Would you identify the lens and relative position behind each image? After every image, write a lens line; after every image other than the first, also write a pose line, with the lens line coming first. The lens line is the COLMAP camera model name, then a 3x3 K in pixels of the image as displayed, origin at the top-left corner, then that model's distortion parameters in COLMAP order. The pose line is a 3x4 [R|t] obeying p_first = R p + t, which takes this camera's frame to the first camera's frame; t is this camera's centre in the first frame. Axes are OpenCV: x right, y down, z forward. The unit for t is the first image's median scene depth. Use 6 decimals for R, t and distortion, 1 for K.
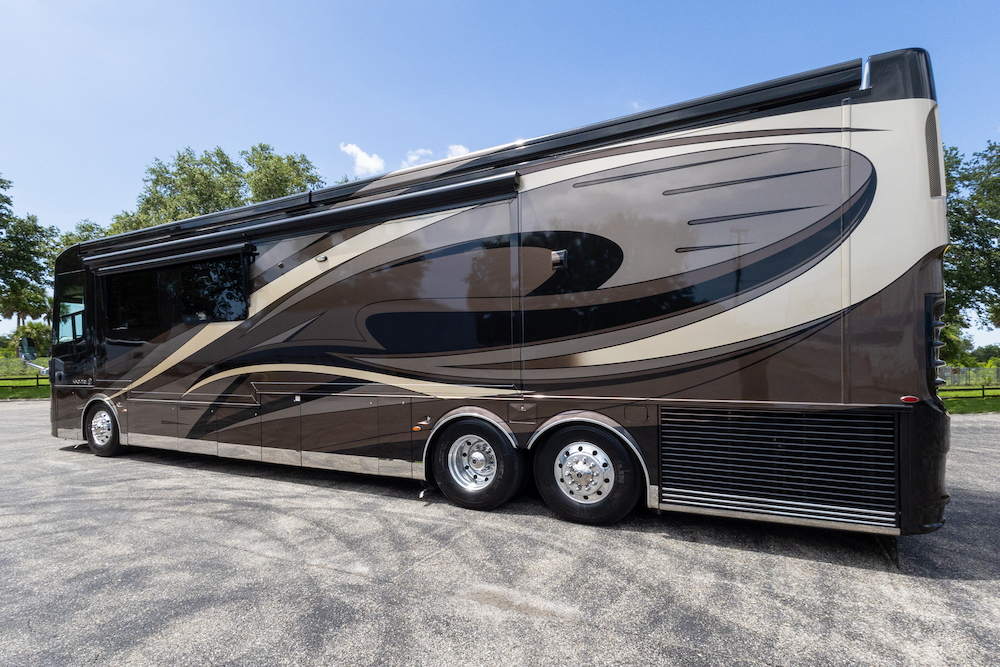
lens RADIAL K [[474.6, 0, 504.6], [0, 474.6, 358.7], [0, 0, 1]] dist [0.016672, 0.000429]
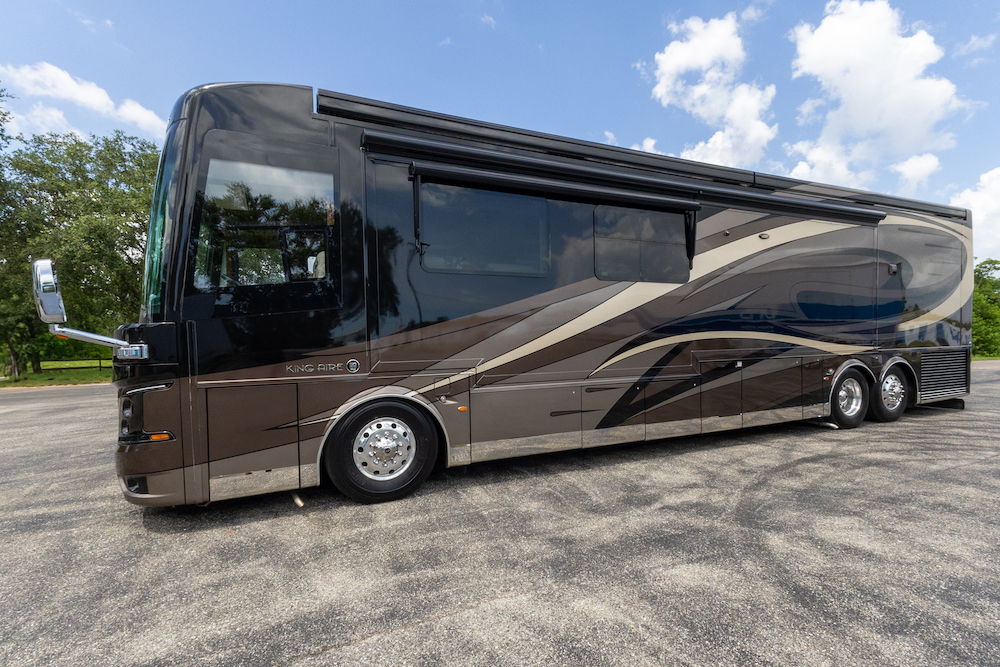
lens RADIAL K [[473.0, 0, 500.0], [0, 473.0, 333.5], [0, 0, 1]] dist [0.013743, -0.000323]
pose [[0.632998, -0.001736, 0.774151, -2.014230], [0.000295, 0.999998, 0.002002, 0.018194], [-0.774153, -0.001039, 0.632997, 0.955169]]
